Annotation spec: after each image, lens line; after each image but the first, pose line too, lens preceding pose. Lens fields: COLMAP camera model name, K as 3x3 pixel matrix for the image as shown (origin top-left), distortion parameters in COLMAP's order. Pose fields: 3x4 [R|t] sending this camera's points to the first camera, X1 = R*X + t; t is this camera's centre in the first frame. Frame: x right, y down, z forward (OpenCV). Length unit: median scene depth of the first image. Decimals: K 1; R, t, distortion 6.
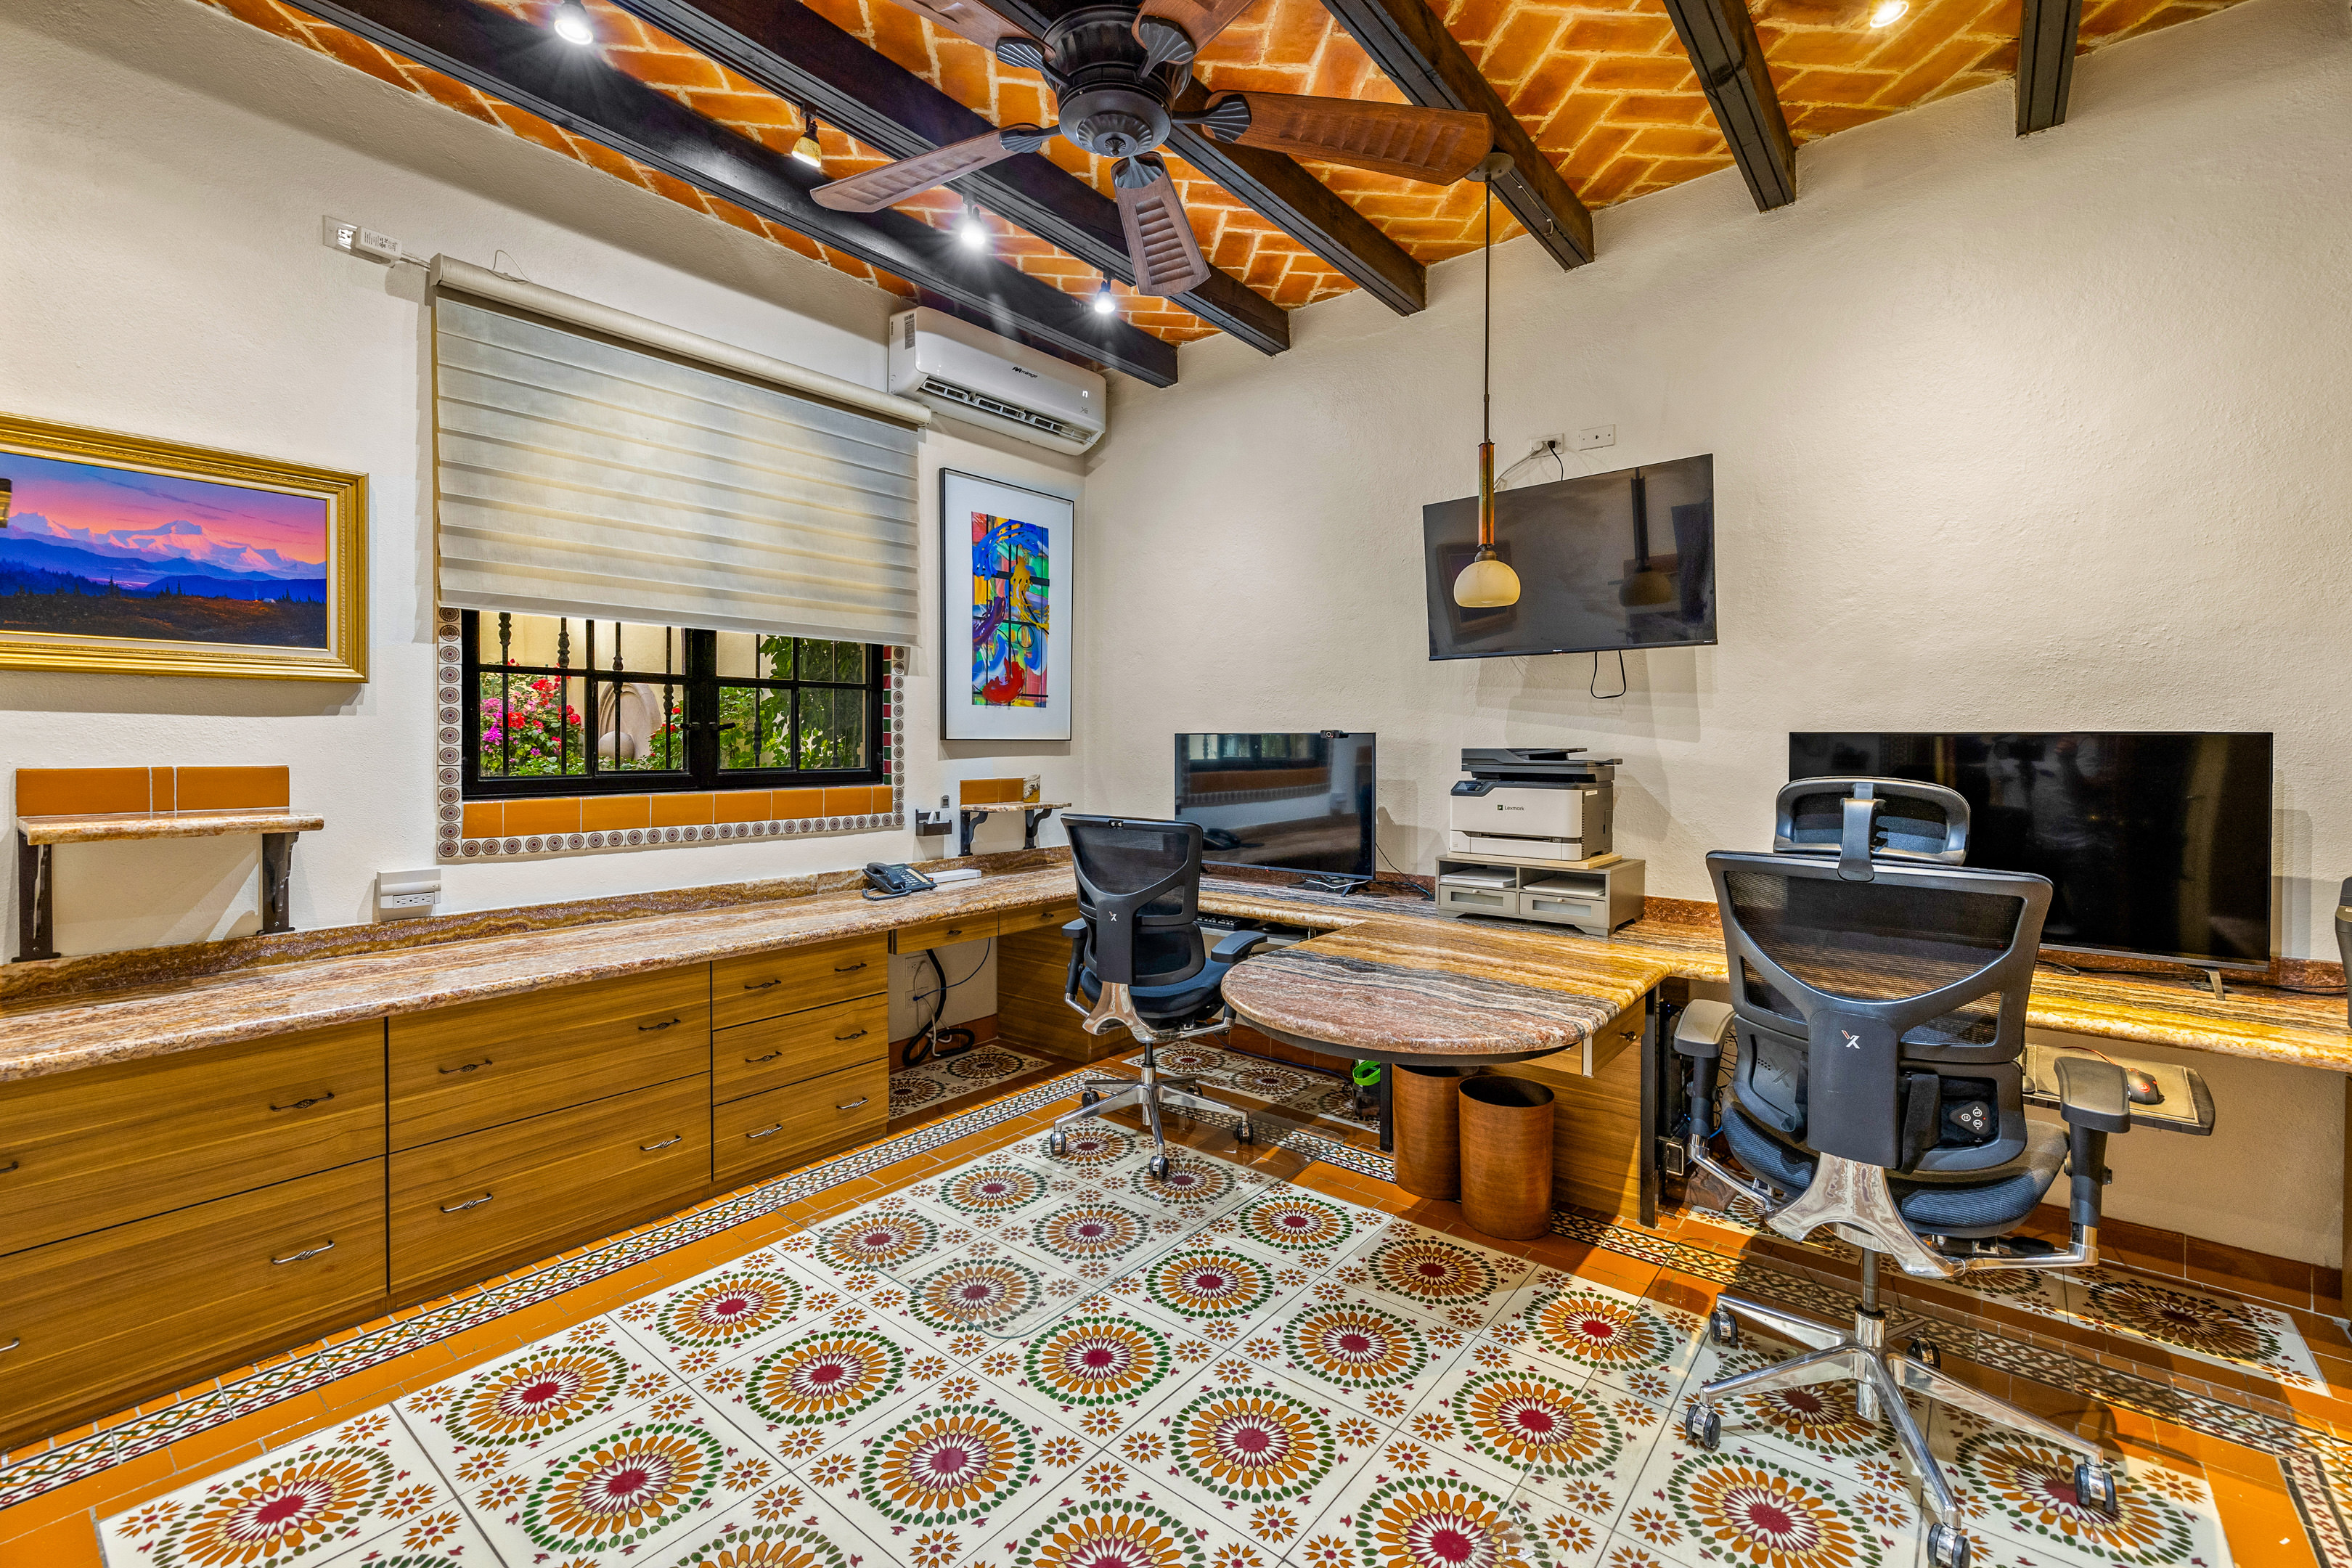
lens RADIAL K [[1000.6, 0, 1189.9], [0, 1000.6, 745.8], [0, 0, 1]] dist [0.001330, -0.000322]
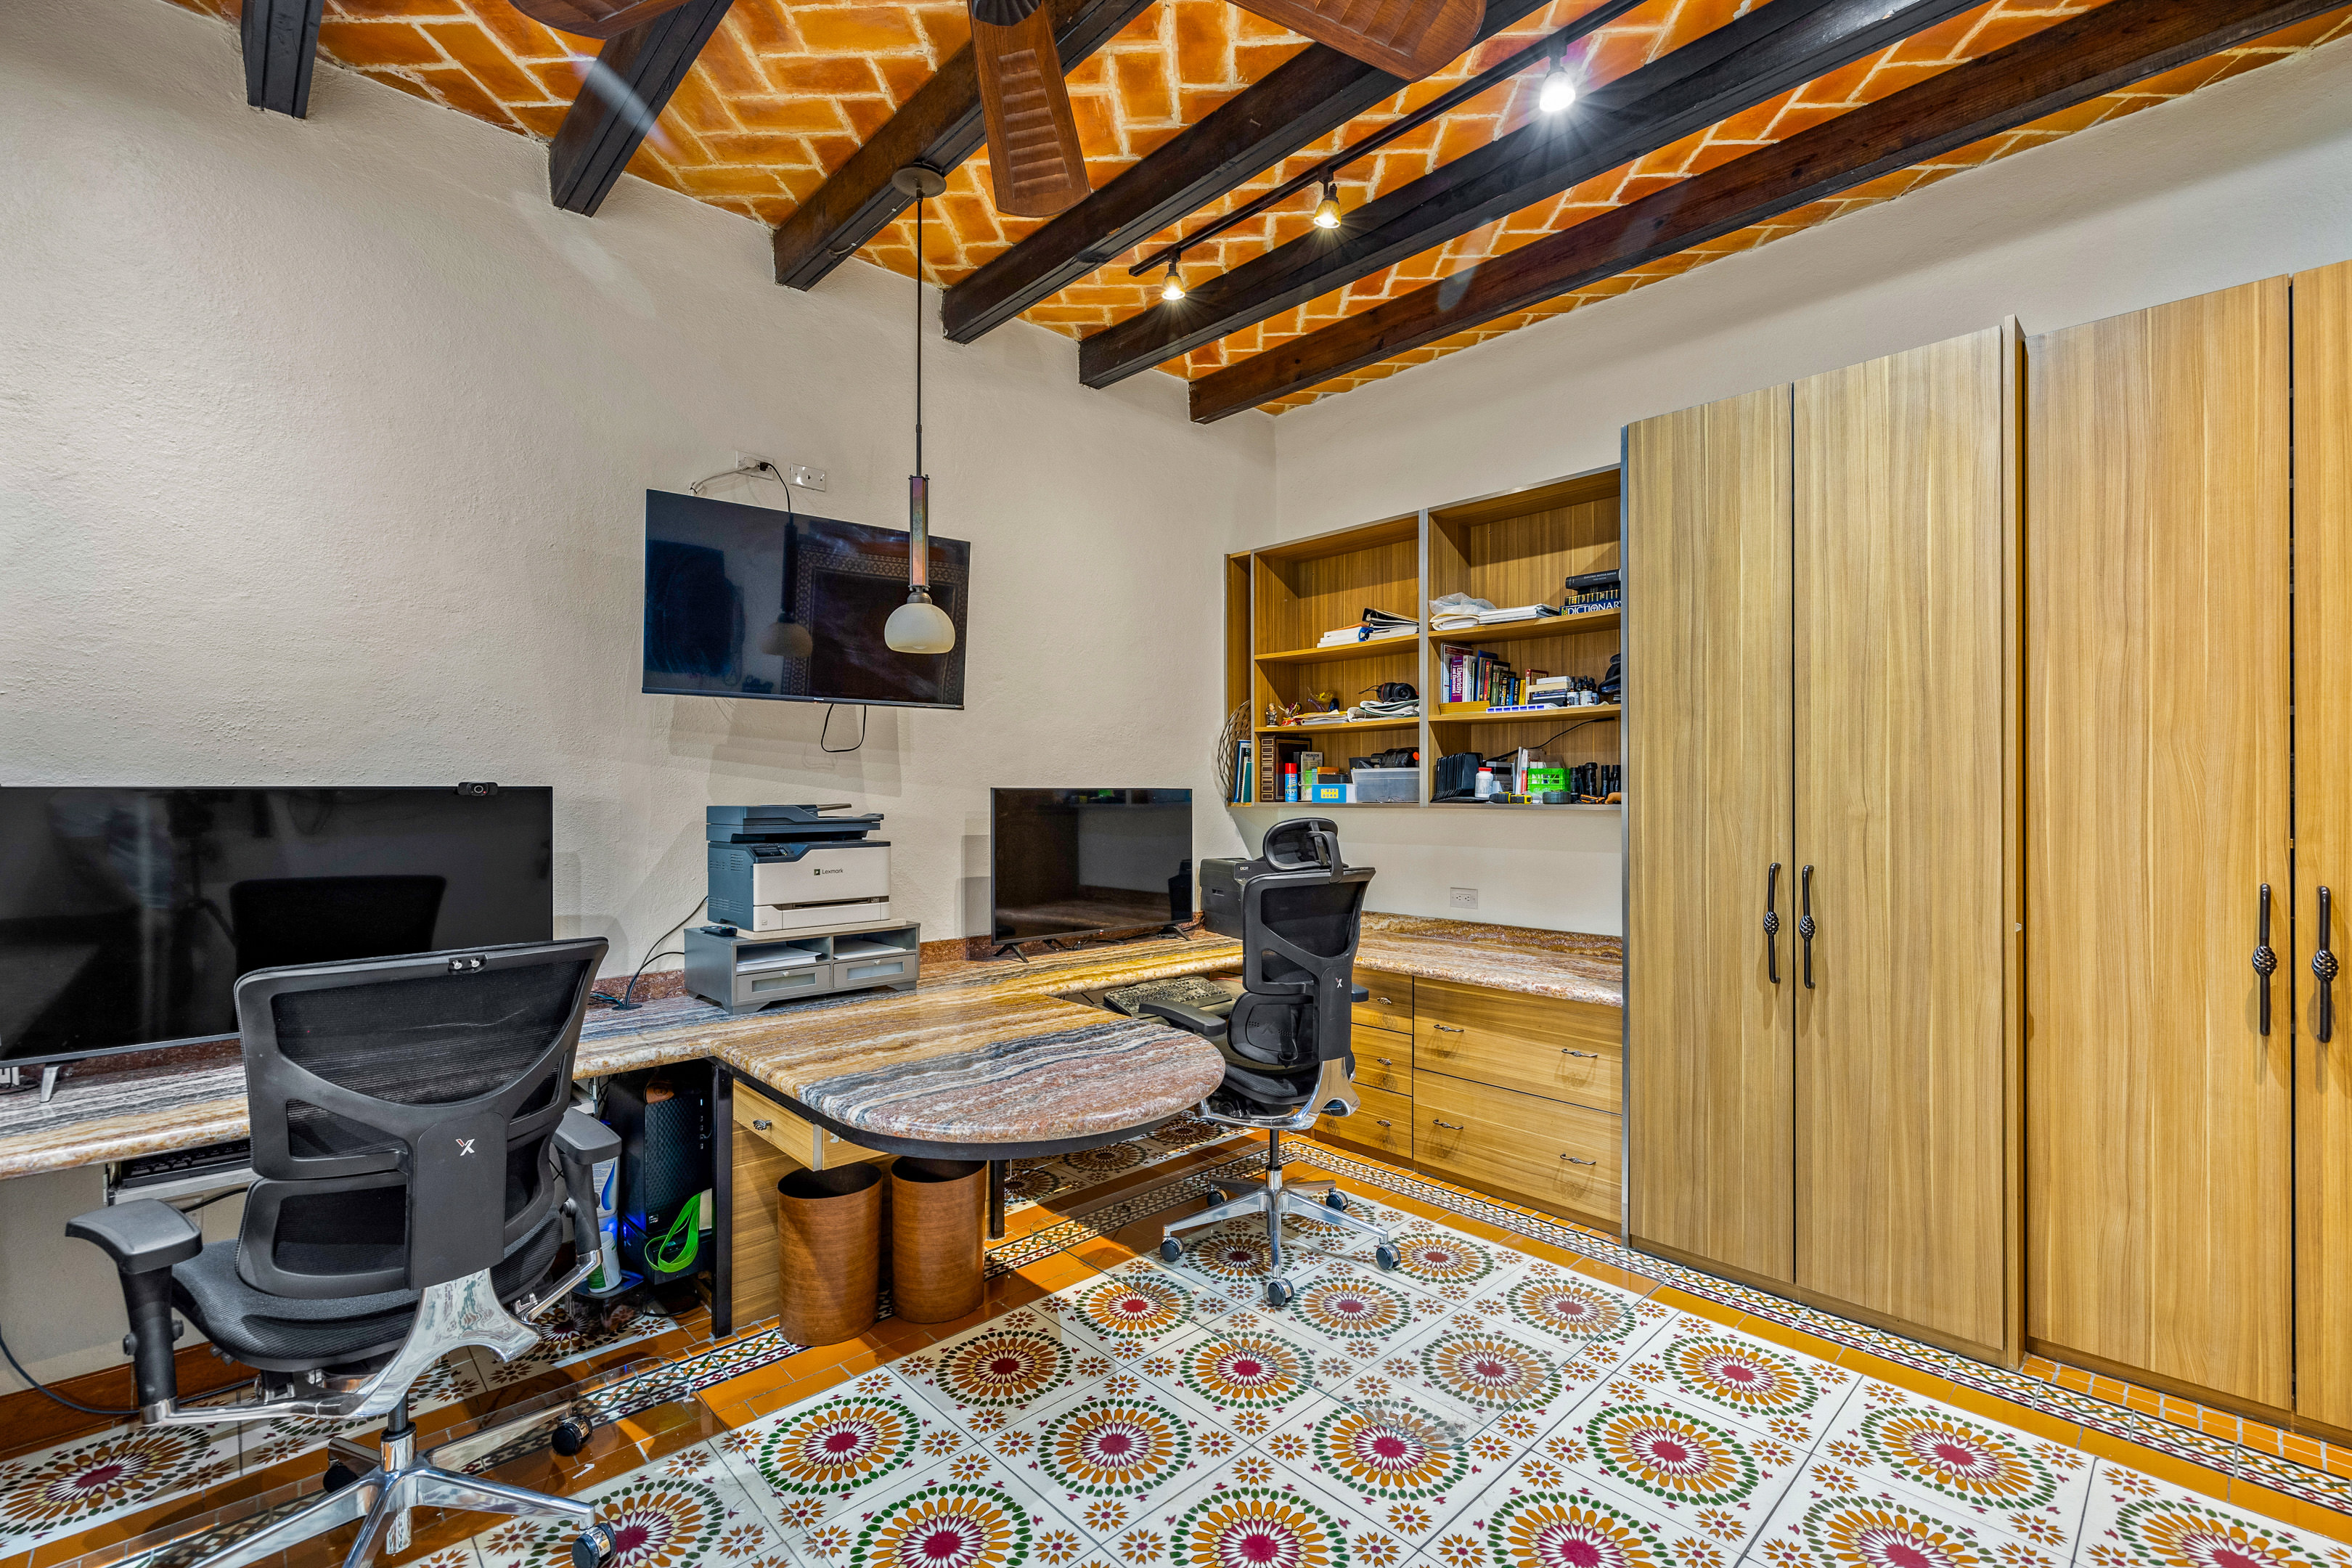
lens RADIAL K [[1000.6, 0, 1174.3], [0, 1000.6, 786.5], [0, 0, 1]] dist [0.001330, -0.000322]
pose [[0.147607, 0.004088, 0.989038, -0.609010], [0.008727, 0.999947, -0.005436, -0.007532], [-0.989008, 0.009433, 0.147564, 0.651074]]
